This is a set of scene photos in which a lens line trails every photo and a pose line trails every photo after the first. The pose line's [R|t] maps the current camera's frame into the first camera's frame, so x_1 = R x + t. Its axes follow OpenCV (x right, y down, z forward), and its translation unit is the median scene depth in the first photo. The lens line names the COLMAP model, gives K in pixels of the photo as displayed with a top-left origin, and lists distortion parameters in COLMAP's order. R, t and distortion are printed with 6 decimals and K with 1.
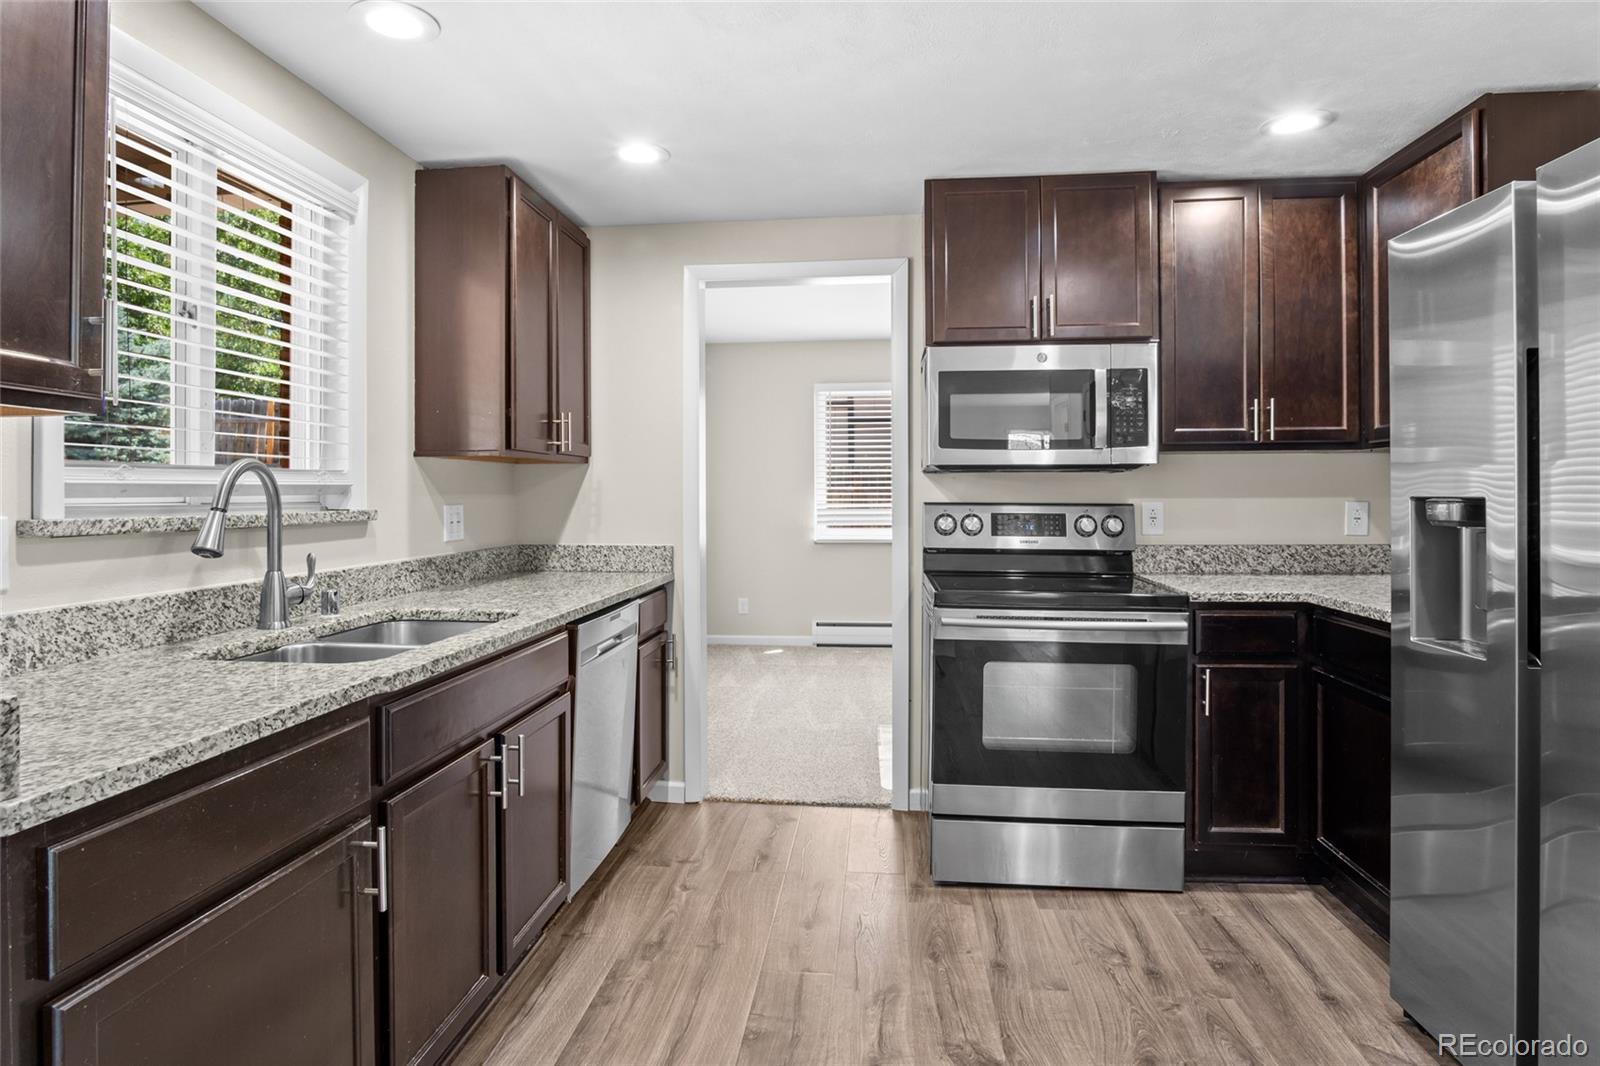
lens RADIAL K [[889.0, 0, 844.9], [0, 889.0, 494.9], [0, 0, 1]] dist [-0.029742, 0.004524]
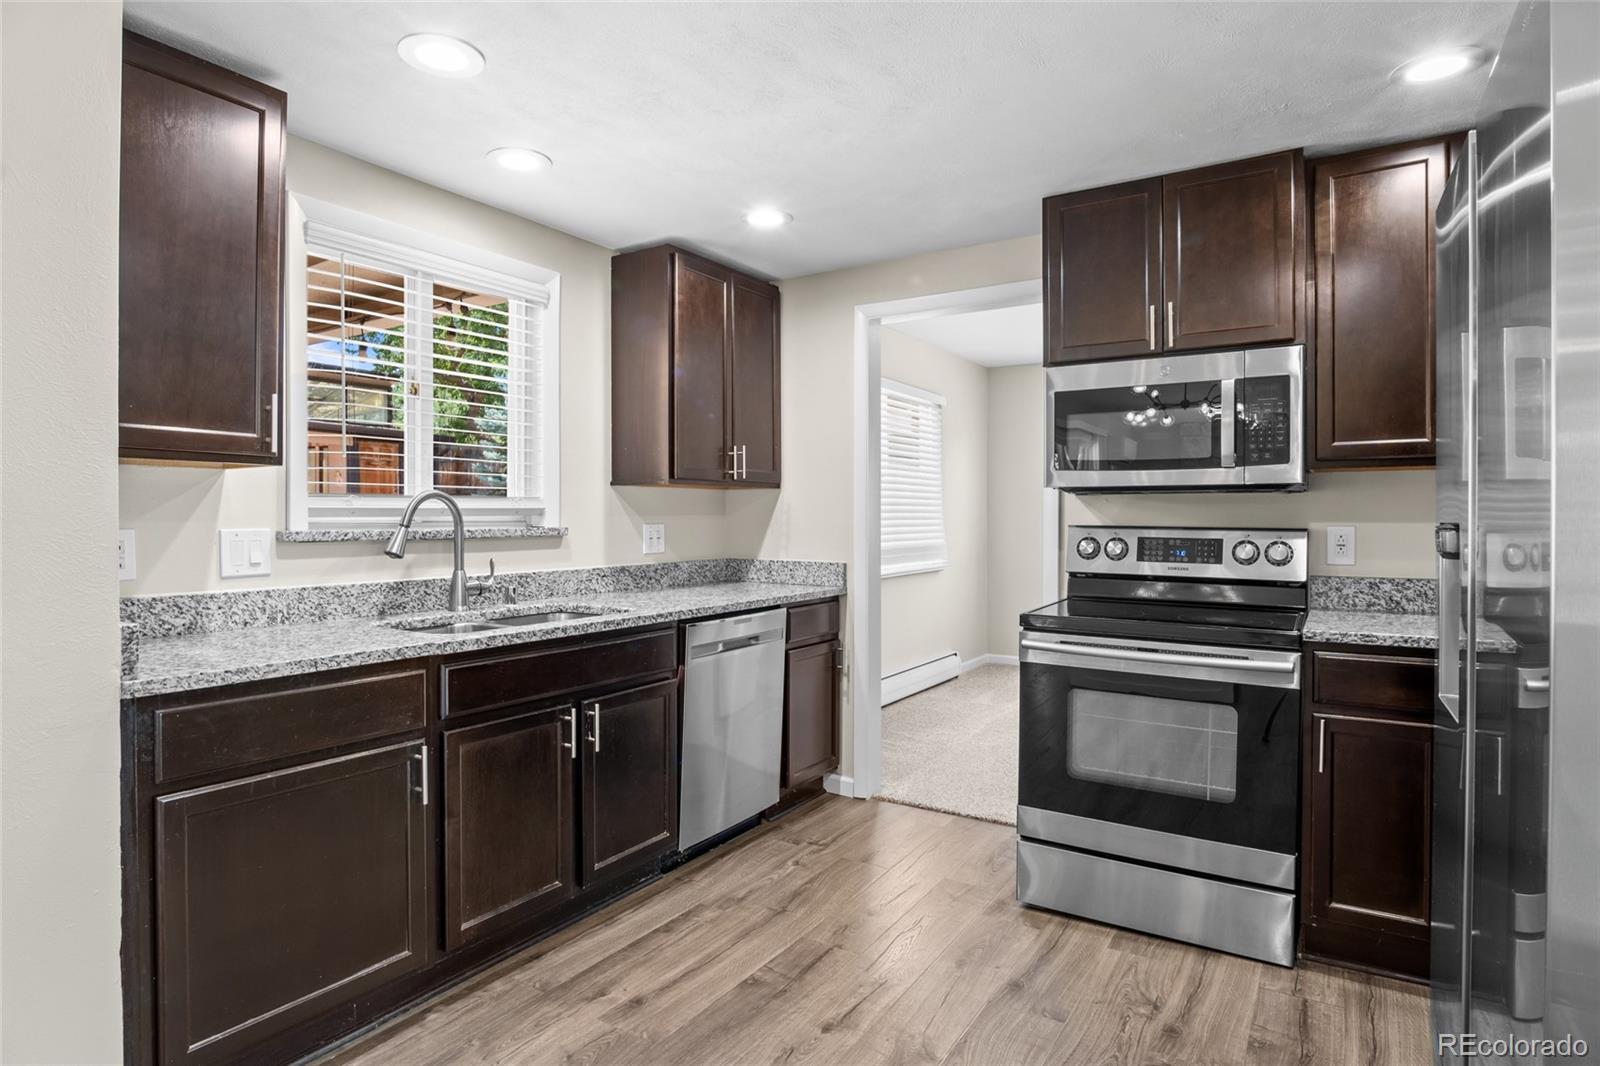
lens RADIAL K [[889.0, 0, 805.8], [0, 889.0, 527.4], [0, 0, 1]] dist [-0.029742, 0.004524]
pose [[0.889081, 0.009179, -0.457658, 0.345689], [-0.003346, 0.999903, 0.013552, -0.001696], [0.457737, -0.010518, 0.889025, -0.000032]]
